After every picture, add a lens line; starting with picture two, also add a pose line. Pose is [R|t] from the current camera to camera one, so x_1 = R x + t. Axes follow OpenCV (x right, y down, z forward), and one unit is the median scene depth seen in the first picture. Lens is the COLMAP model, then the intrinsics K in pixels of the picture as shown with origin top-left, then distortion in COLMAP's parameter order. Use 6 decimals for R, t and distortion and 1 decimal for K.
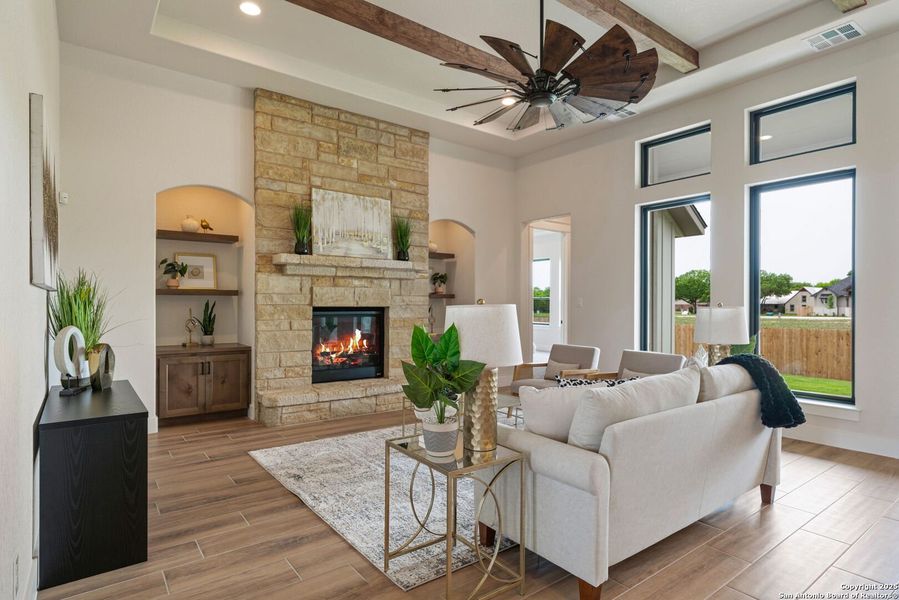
lens RADIAL K [[488.6, 0, 445.6], [0, 488.6, 305.5], [0, 0, 1]] dist [0.003825, 0.000595]
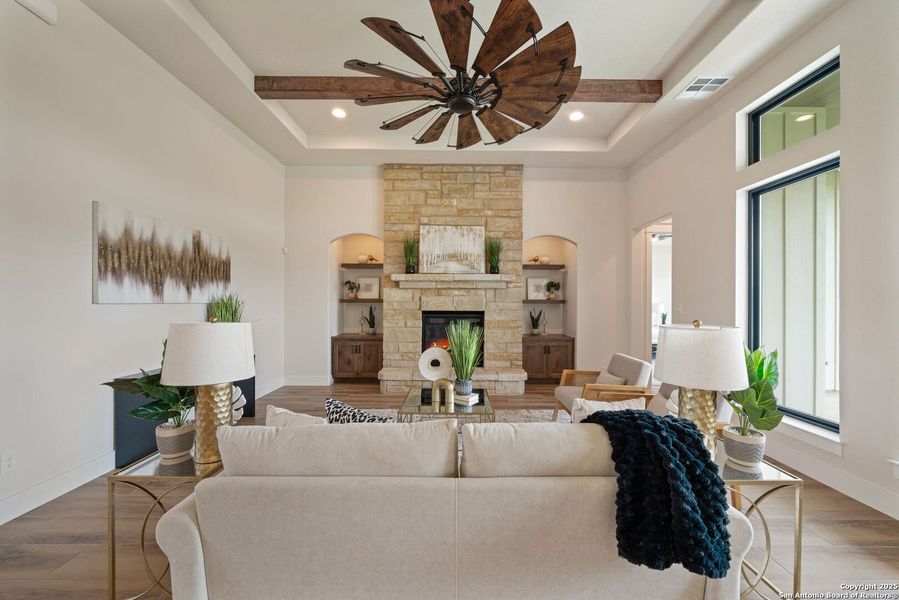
lens RADIAL K [[332.8, 0, 449.1], [0, 332.8, 302.4], [0, 0, 1]] dist [-0.006010, 0.000339]
pose [[0.801463, -0.000087, -0.598044, 0.344395], [-0.003360, 0.999984, -0.004649, -0.016561], [0.598035, 0.005735, 0.801450, 0.279602]]
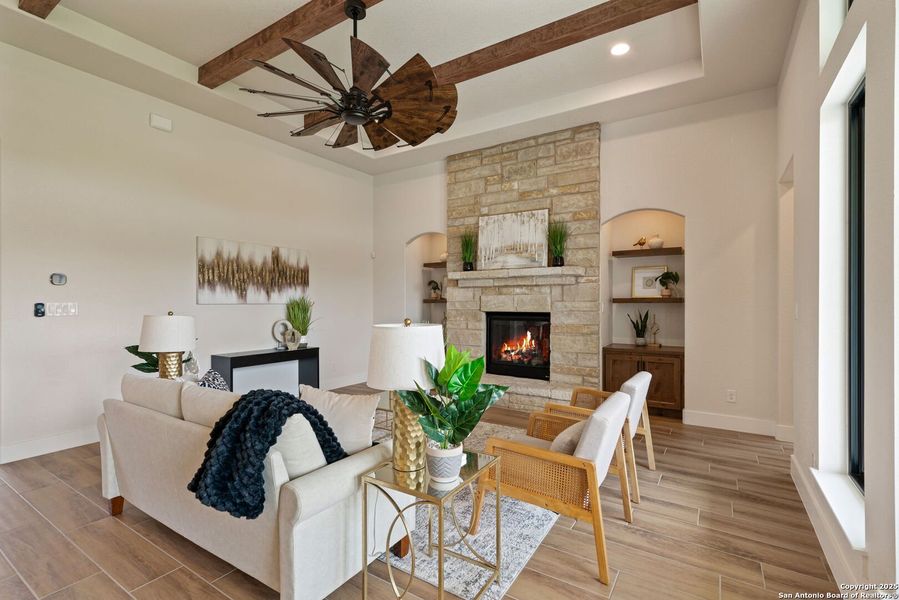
lens RADIAL K [[407.7, 0, 451.5], [0, 407.7, 304.7], [0, 0, 1]] dist [-0.004461, 0.000246]
pose [[0.355394, 0.000011, -0.934717, 0.653422], [-0.000688, 1.000000, -0.000250, -0.014189], [0.934716, 0.000732, 0.355394, 0.537859]]
